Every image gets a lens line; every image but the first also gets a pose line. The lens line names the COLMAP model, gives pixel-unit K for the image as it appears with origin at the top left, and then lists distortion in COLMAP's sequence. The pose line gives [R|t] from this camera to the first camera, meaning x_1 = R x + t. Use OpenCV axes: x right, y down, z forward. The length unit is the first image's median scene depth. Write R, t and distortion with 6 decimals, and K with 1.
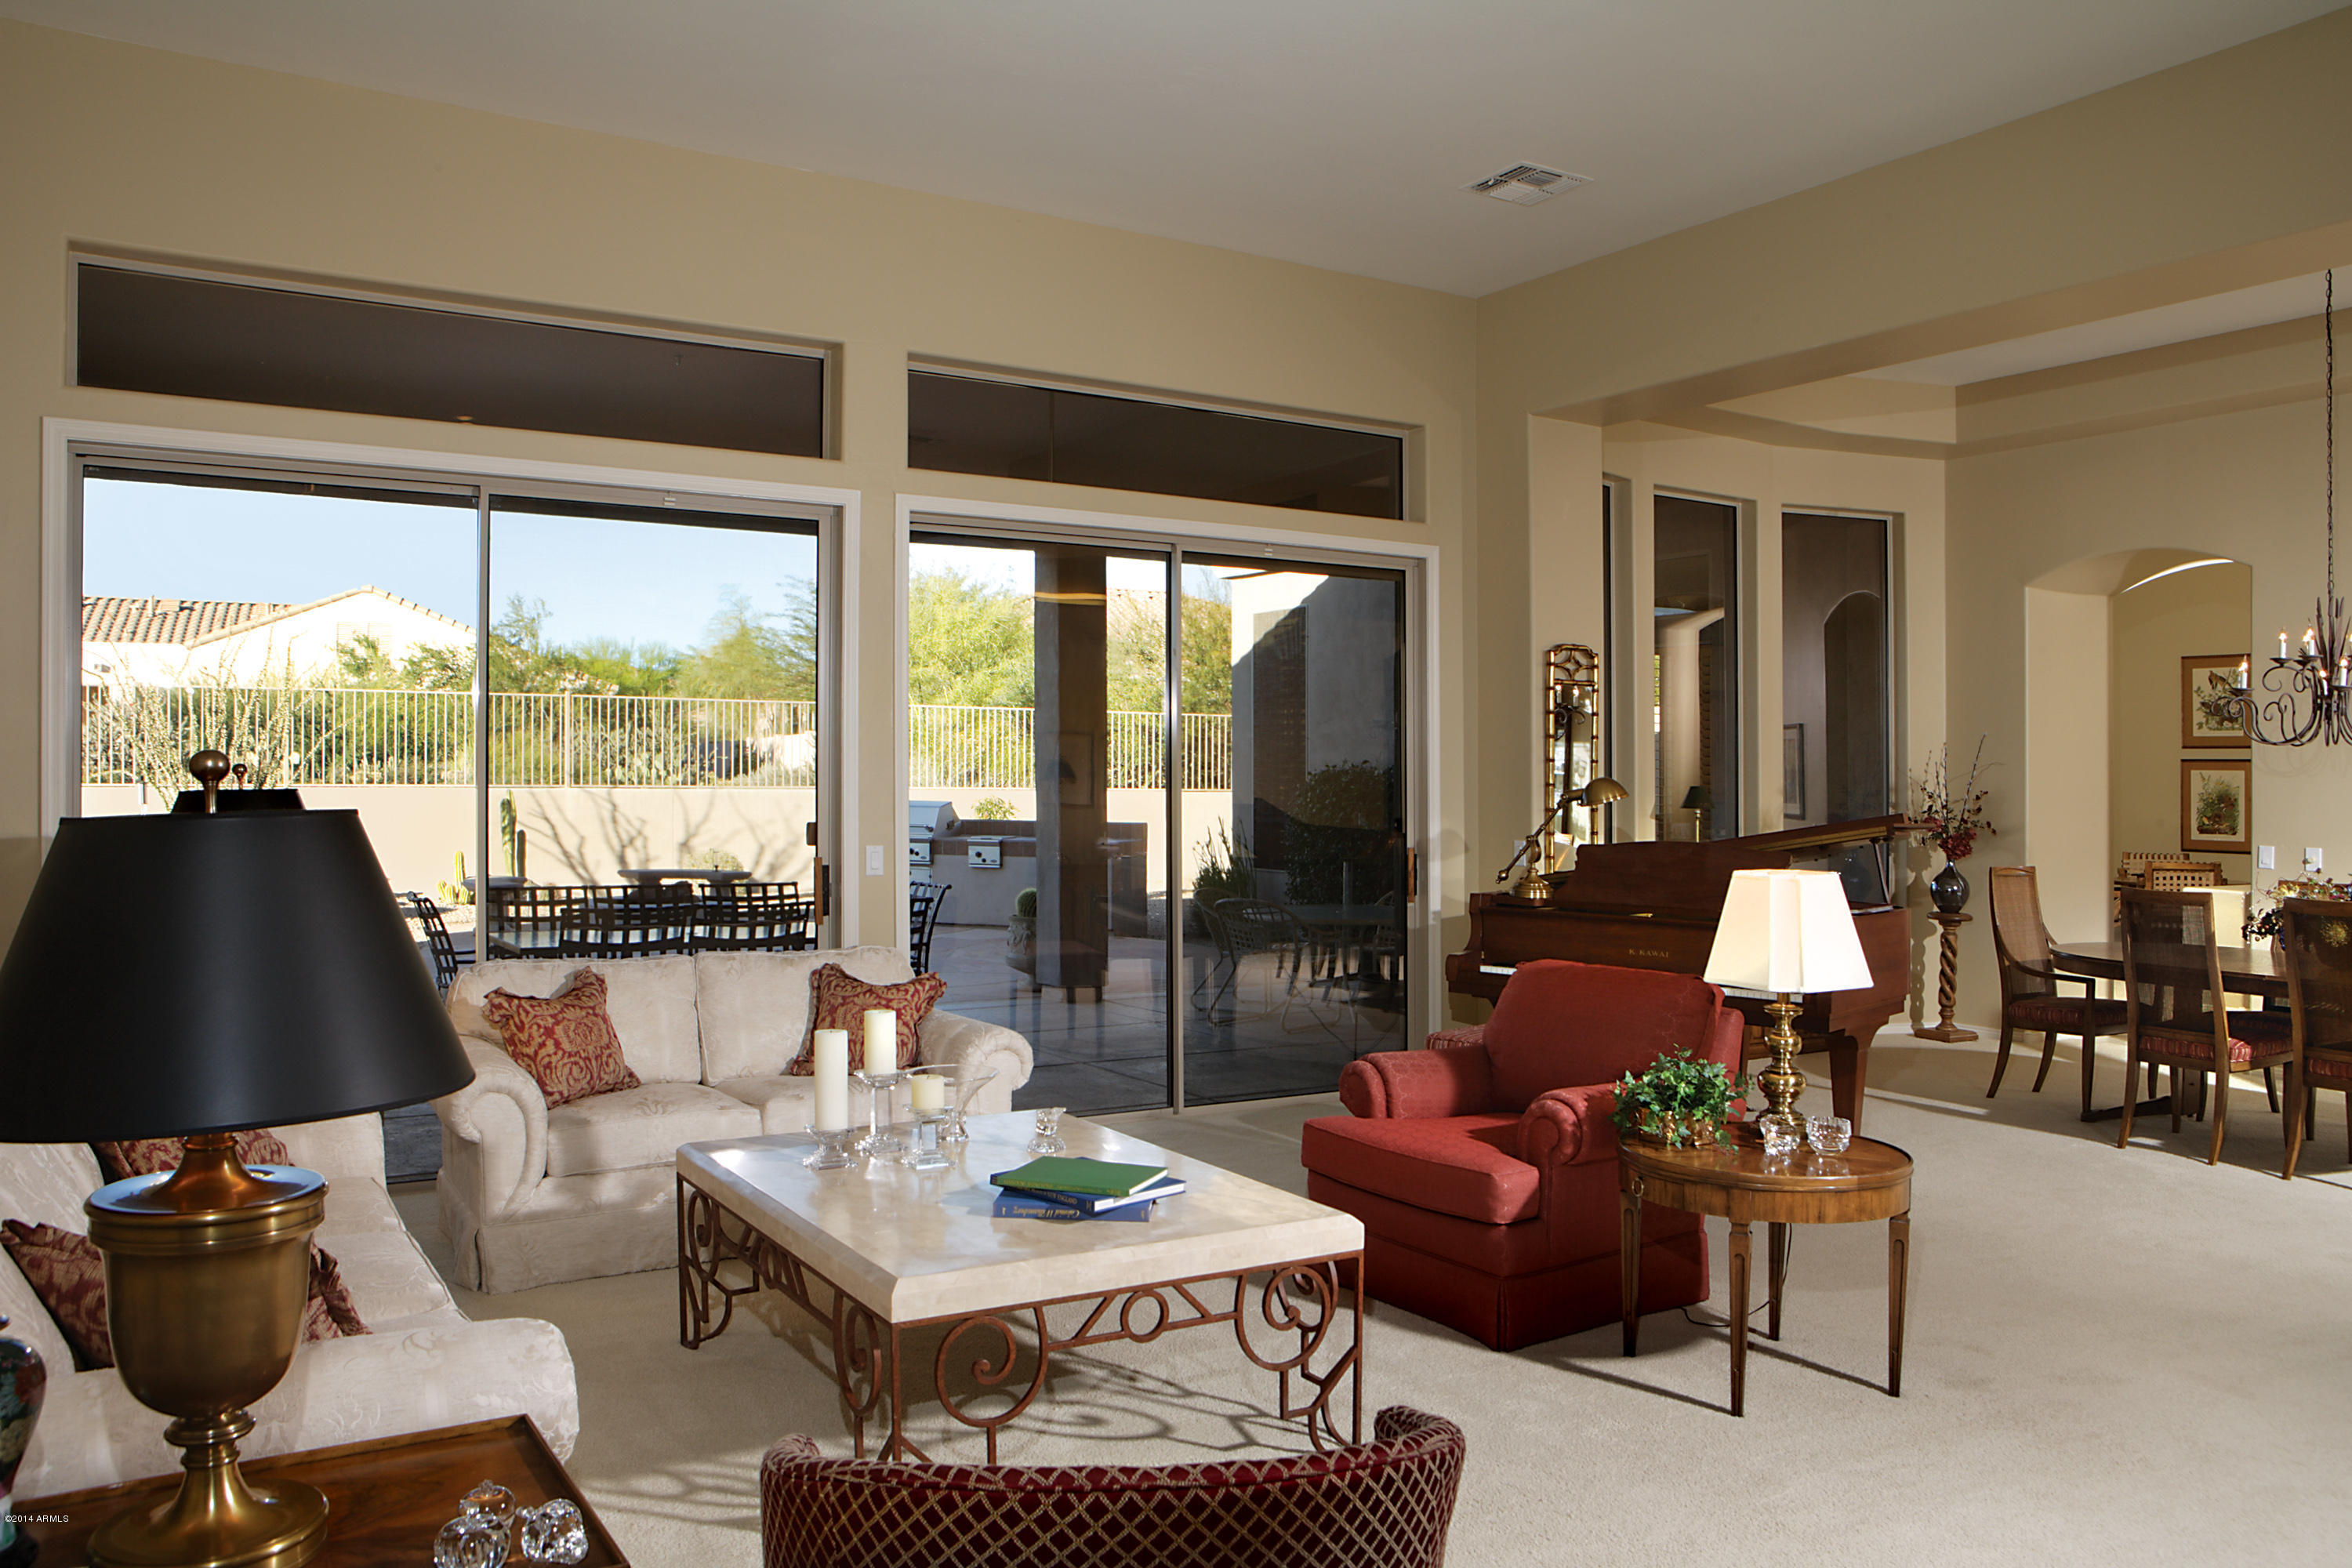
lens RADIAL K [[1756.2, 0, 1181.5], [0, 1756.2, 783.2], [0, 0, 1]] dist [0.008245, 0.000635]
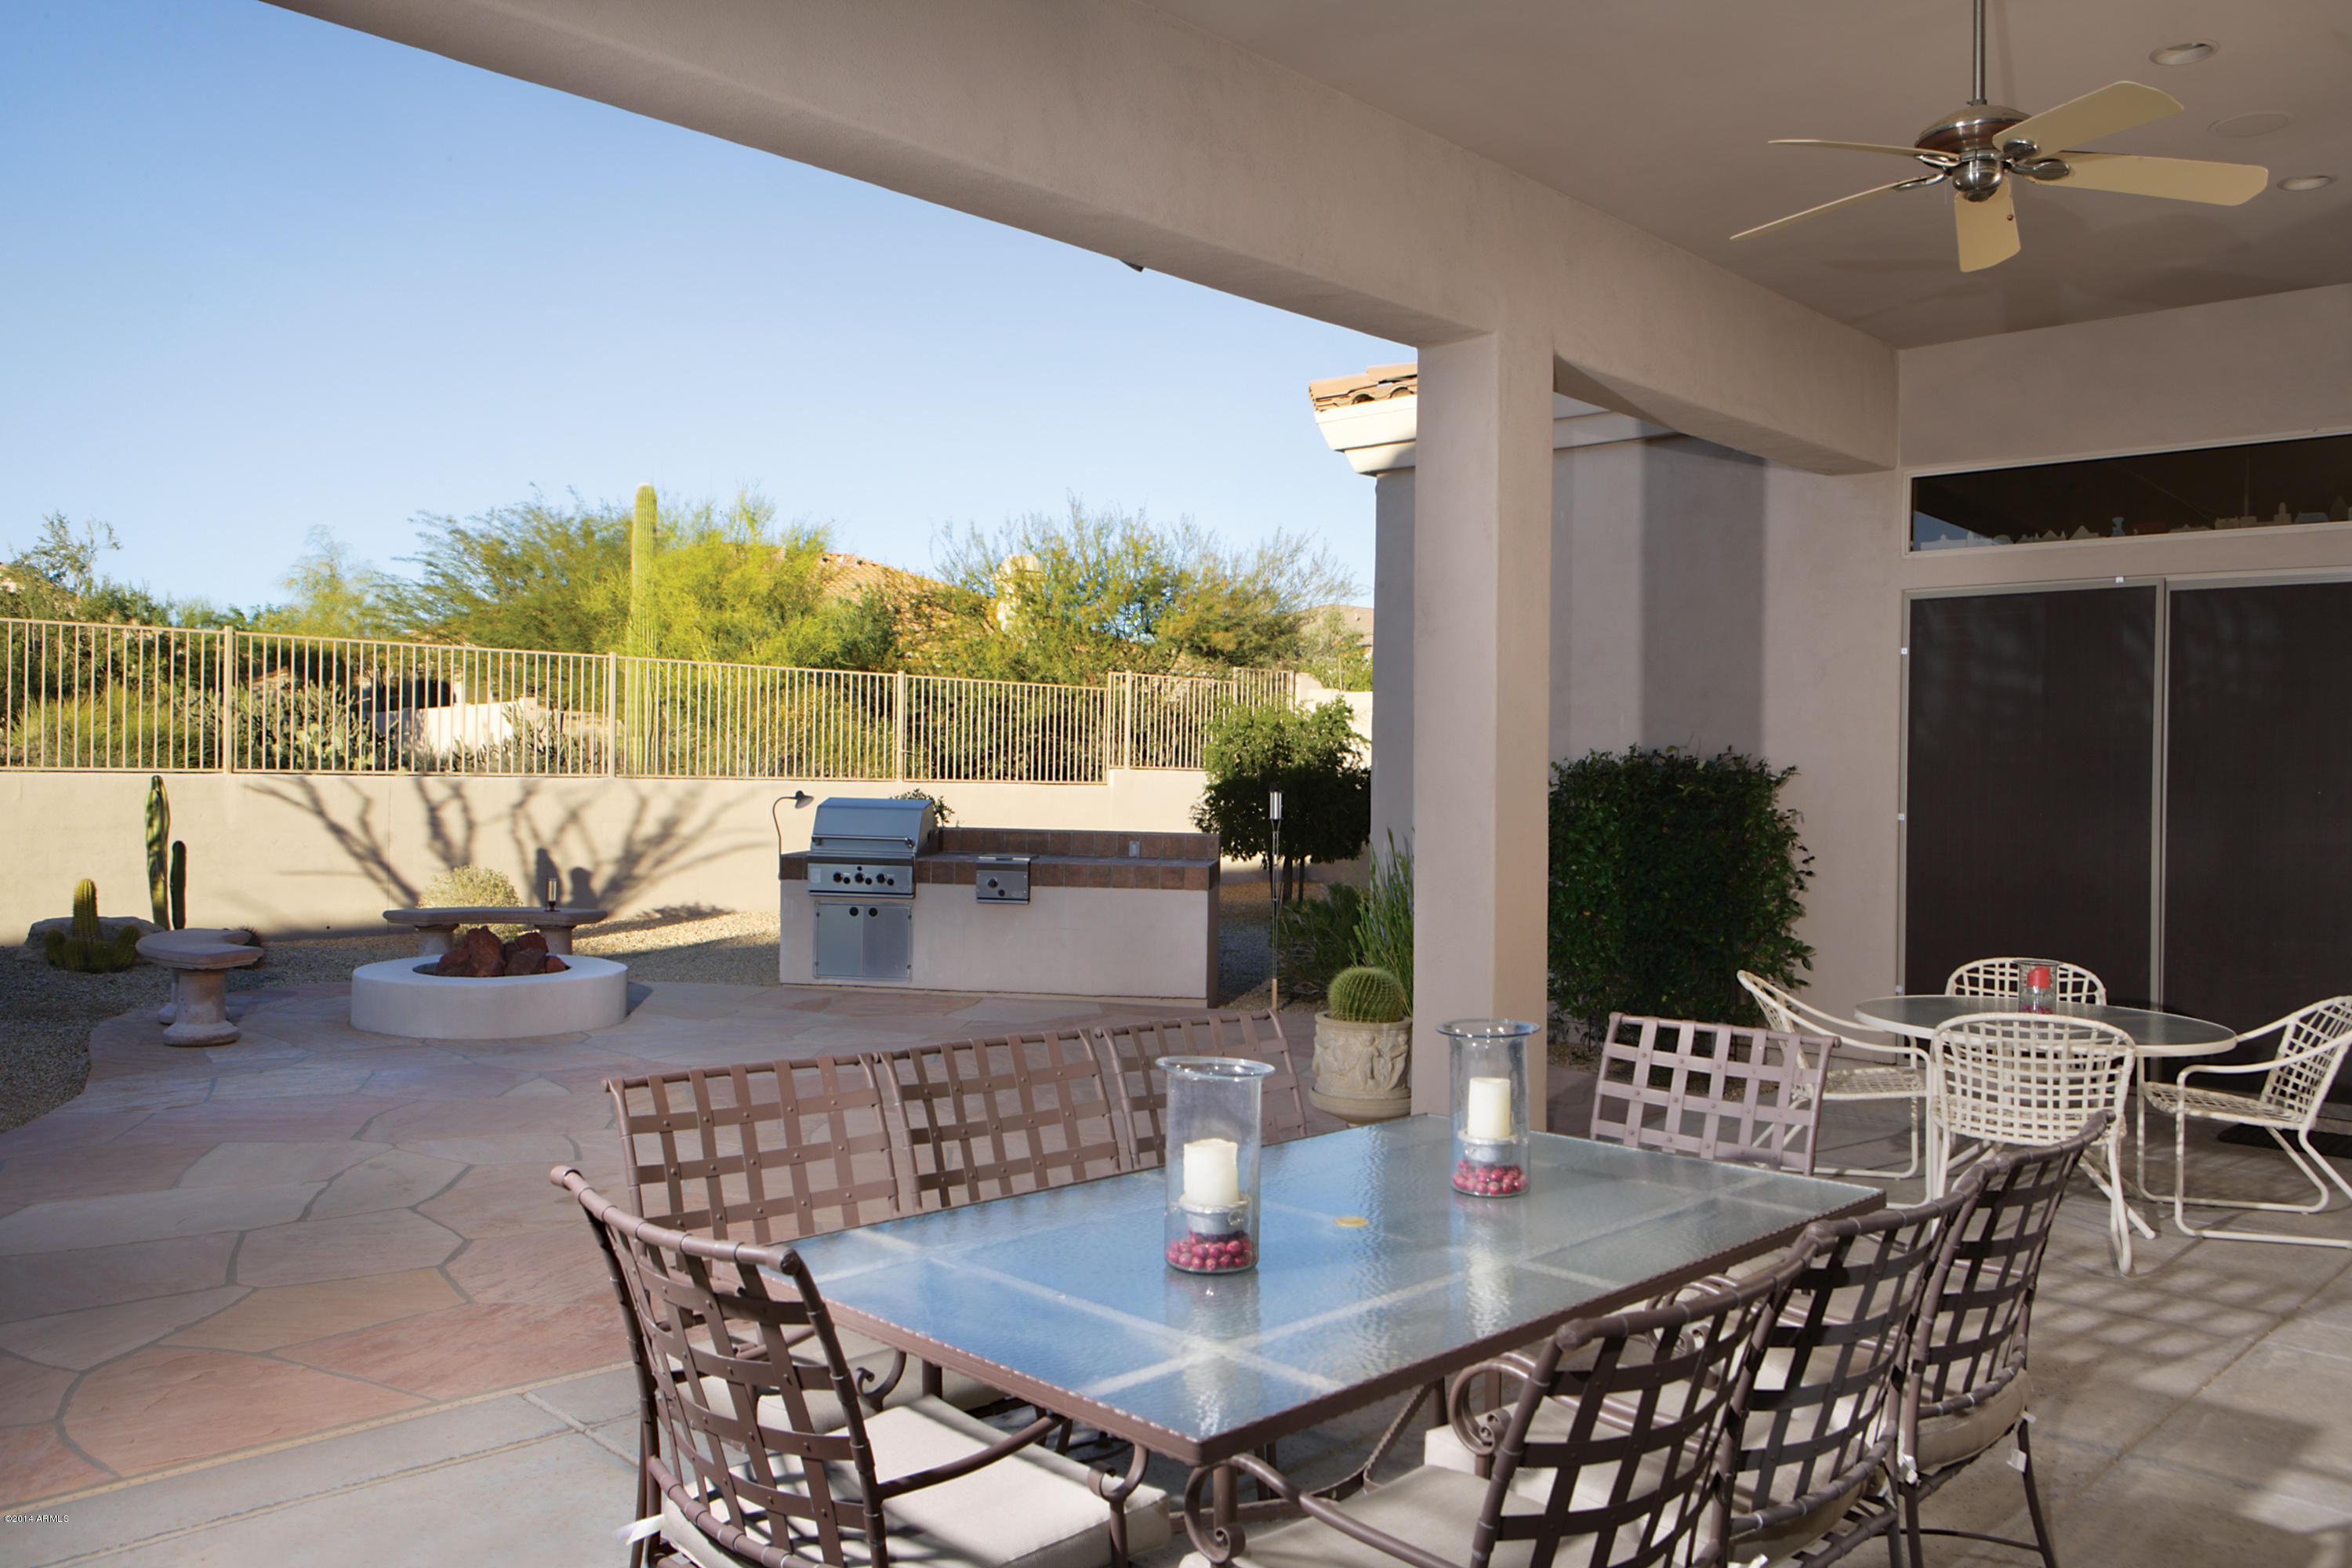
lens RADIAL K [[1785.4, 0, 1169.4], [0, 1785.4, 781.5], [0, 0, 1]] dist [-0.011214, -0.001781]
pose [[0.973219, 0.008255, 0.229733, -0.140117], [-0.008916, 0.999959, 0.001840, 0.001164], [-0.229708, -0.003839, 0.973252, 0.242874]]
